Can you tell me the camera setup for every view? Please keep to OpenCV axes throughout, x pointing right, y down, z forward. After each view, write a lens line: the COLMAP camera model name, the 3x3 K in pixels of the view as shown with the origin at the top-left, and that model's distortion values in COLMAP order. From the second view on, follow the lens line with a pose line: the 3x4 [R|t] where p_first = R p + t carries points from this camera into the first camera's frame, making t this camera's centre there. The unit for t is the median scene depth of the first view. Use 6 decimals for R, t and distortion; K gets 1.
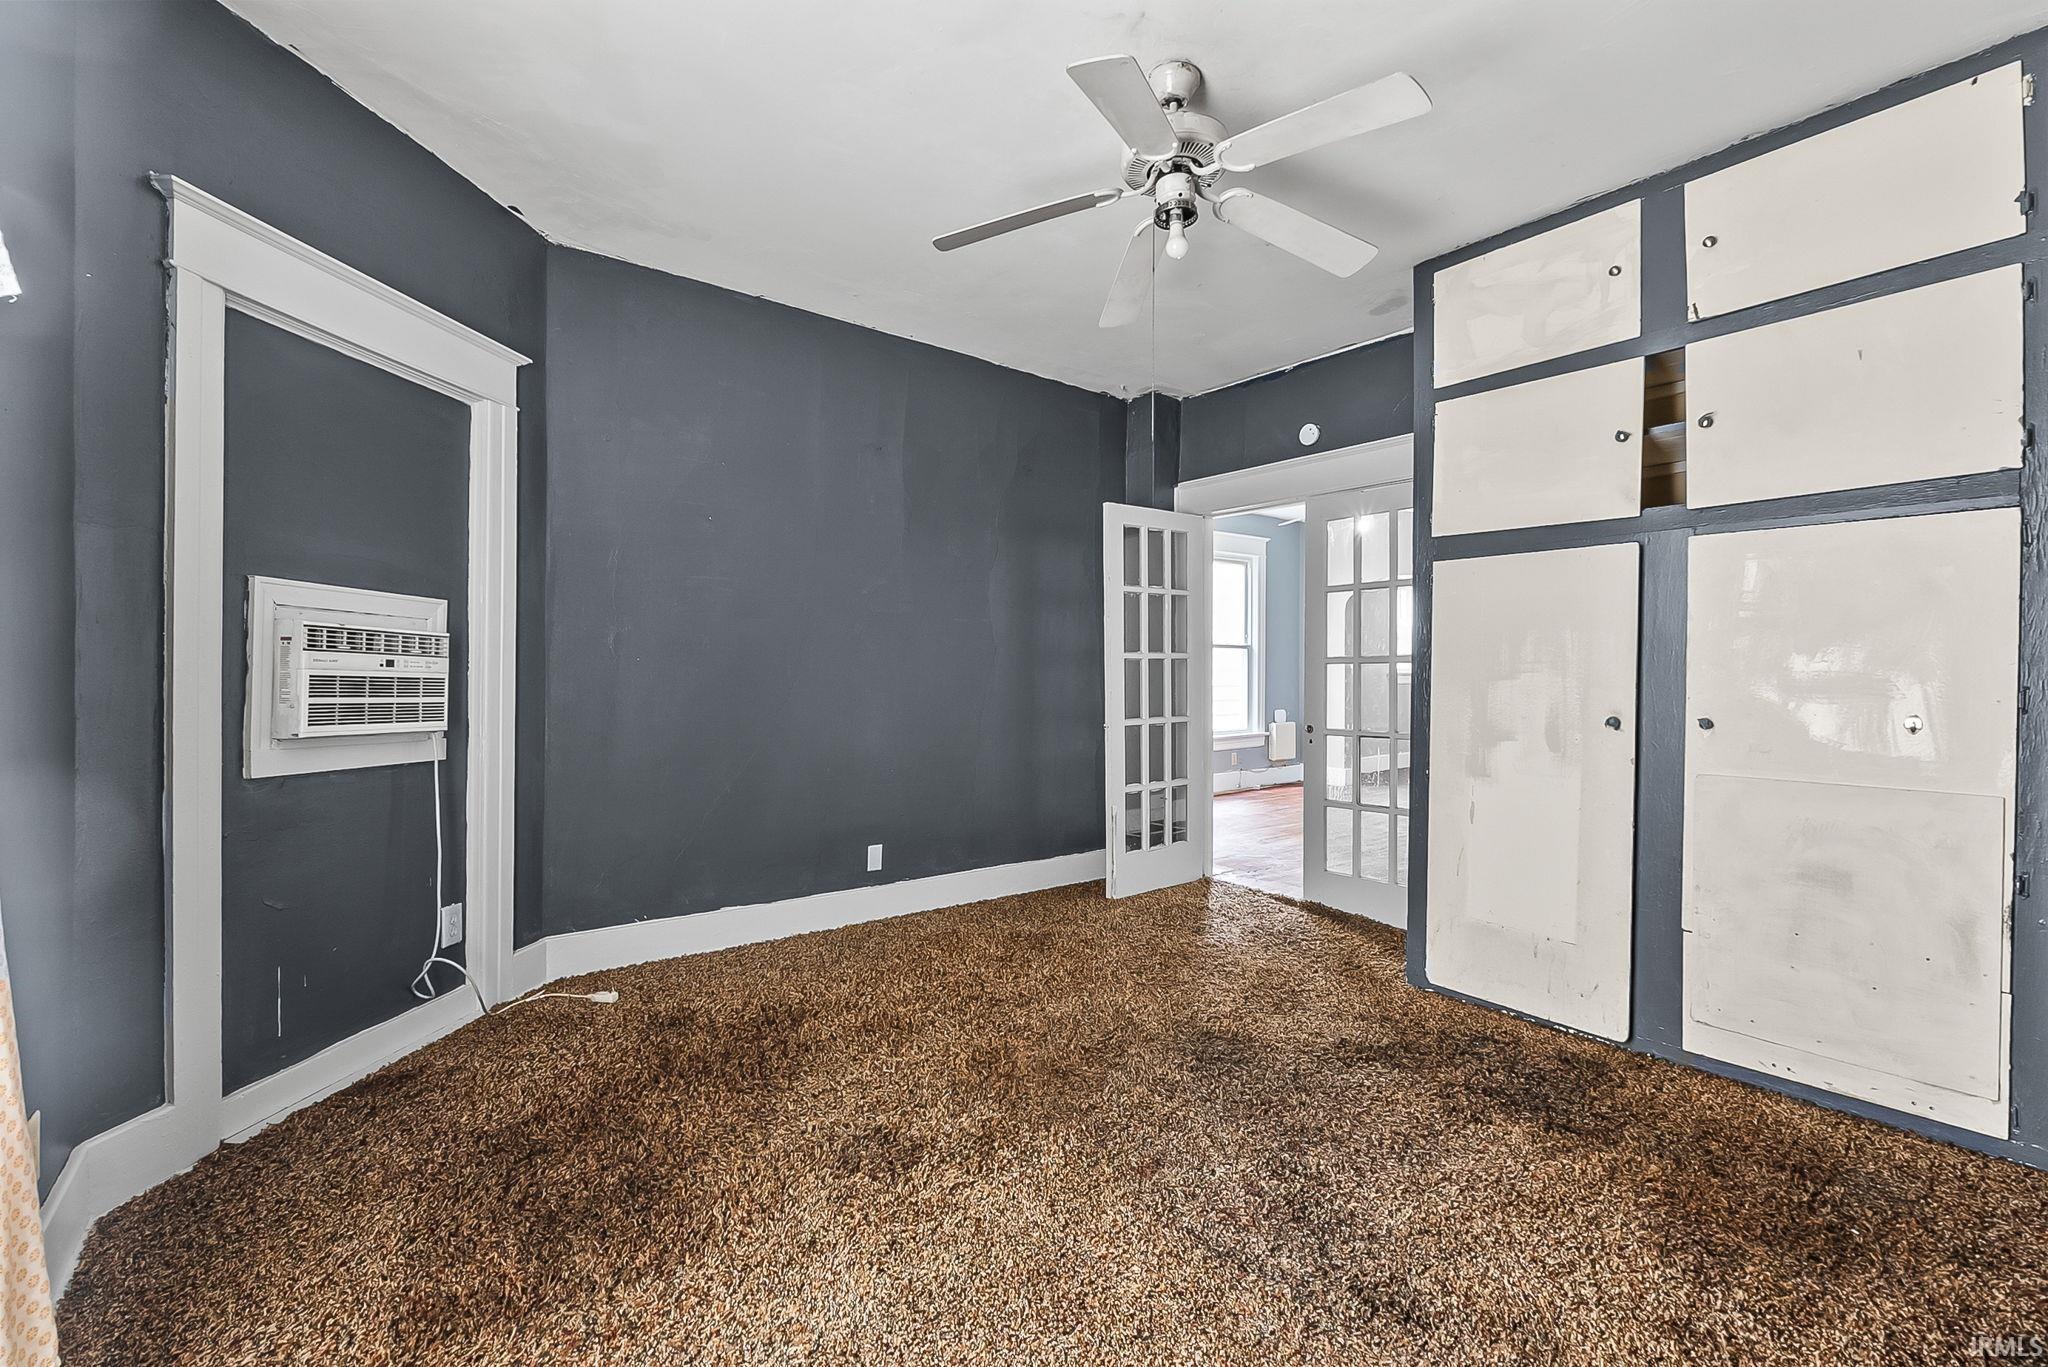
lens RADIAL K [[884.6, 0, 1024.0], [0, 884.6, 683.5], [0, 0, 1]] dist [-0.000041, -0.000004]
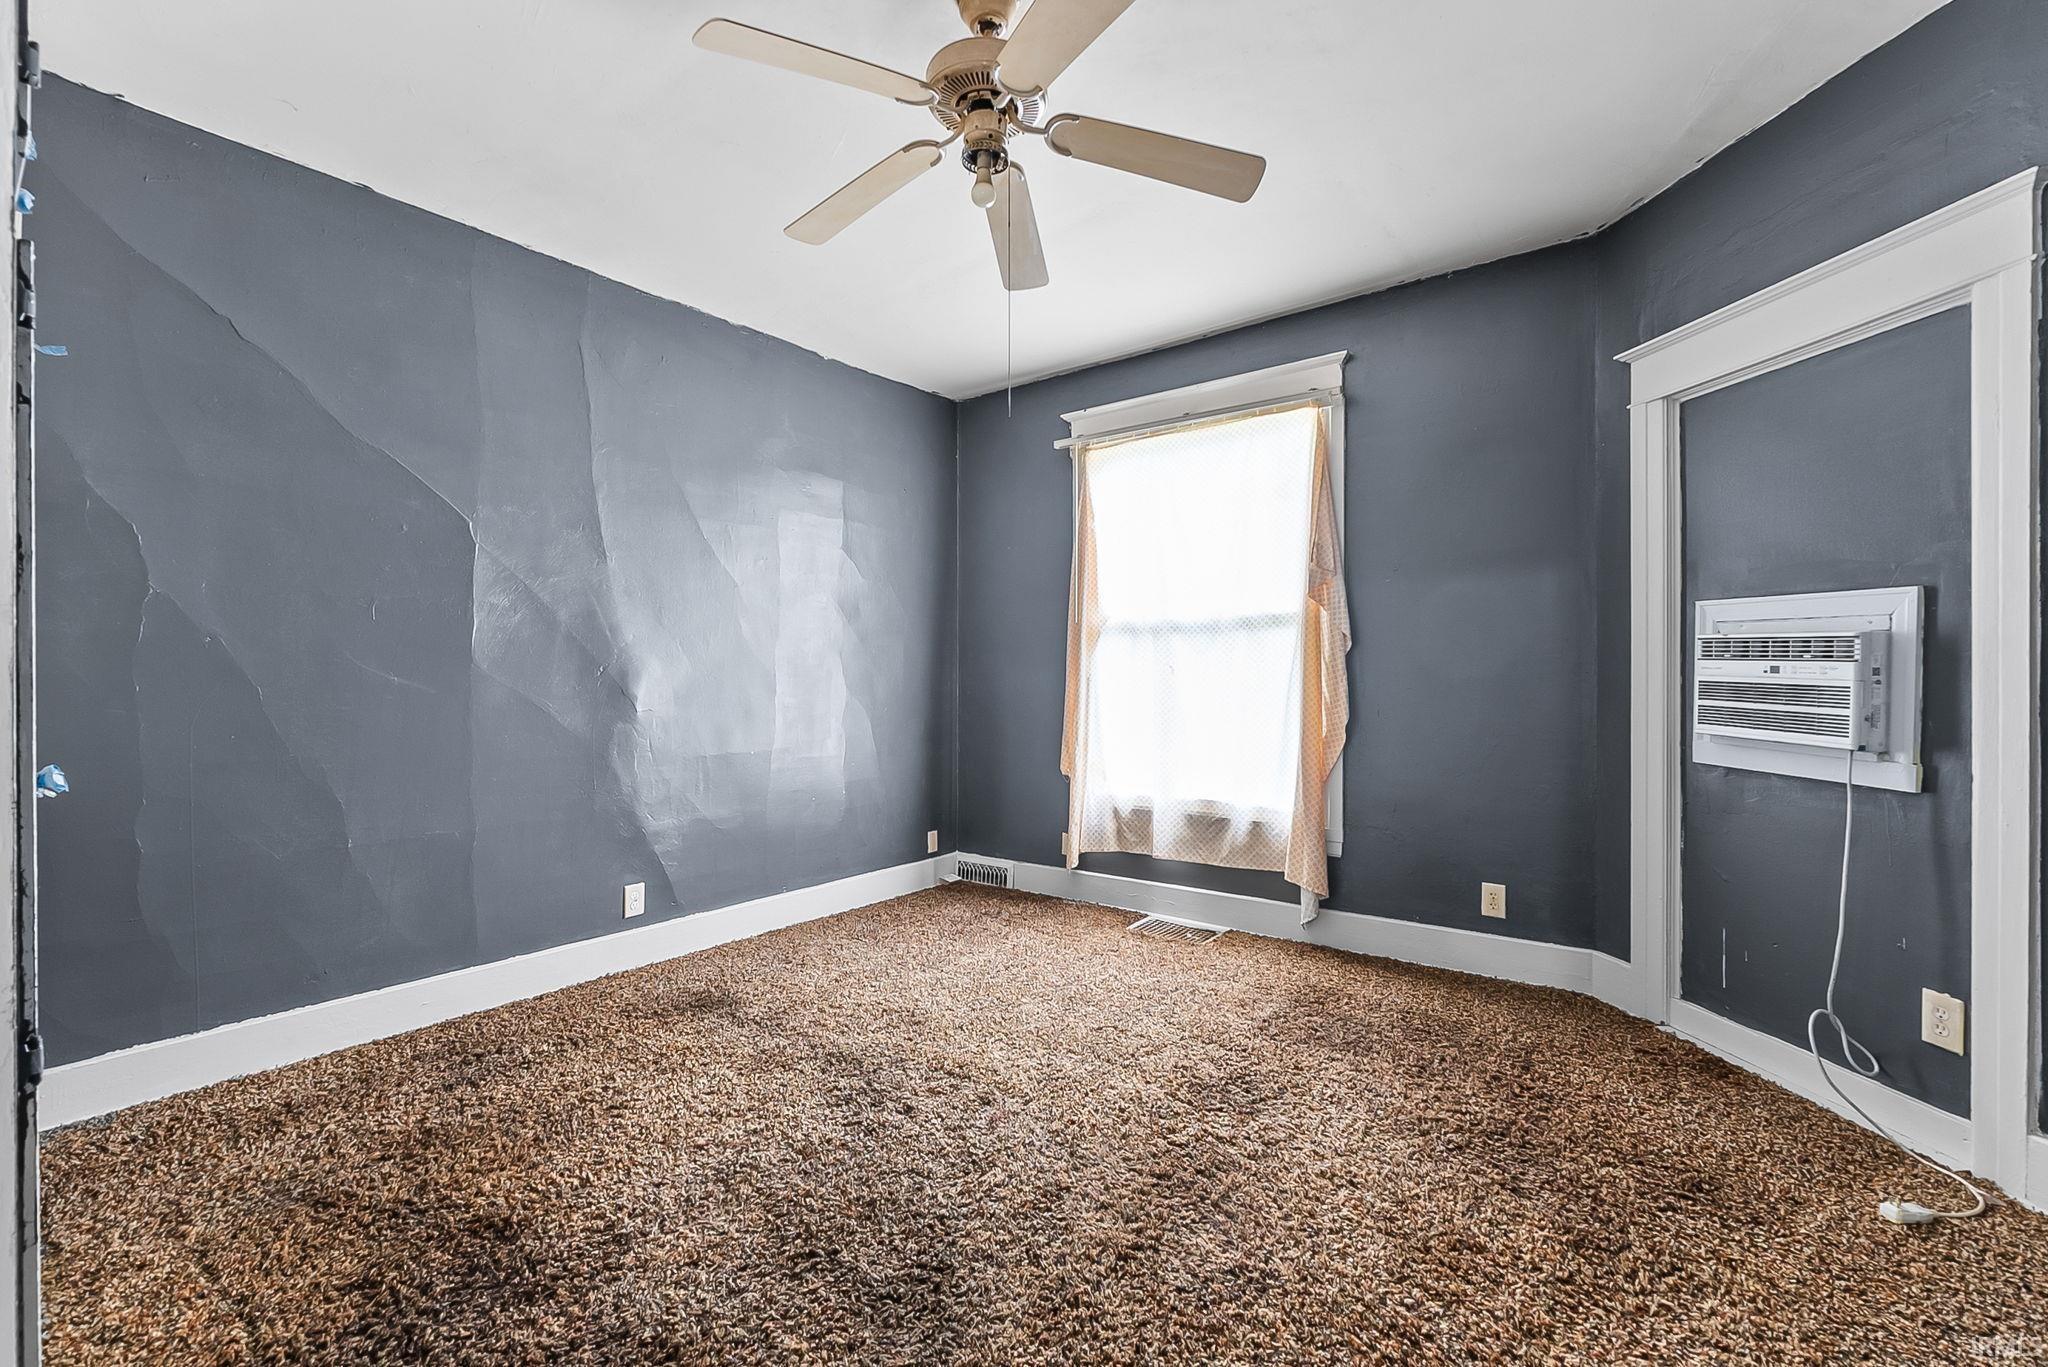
lens RADIAL K [[884.6, 0, 1024.0], [0, 884.6, 683.5], [0, 0, 1]] dist [-0.000041, -0.000004]
pose [[-0.974377, 0.000376, -0.224919, 0.316676], [-0.004826, 0.999734, 0.022575, -0.026547], [0.224868, 0.023082, -0.974116, 1.834772]]
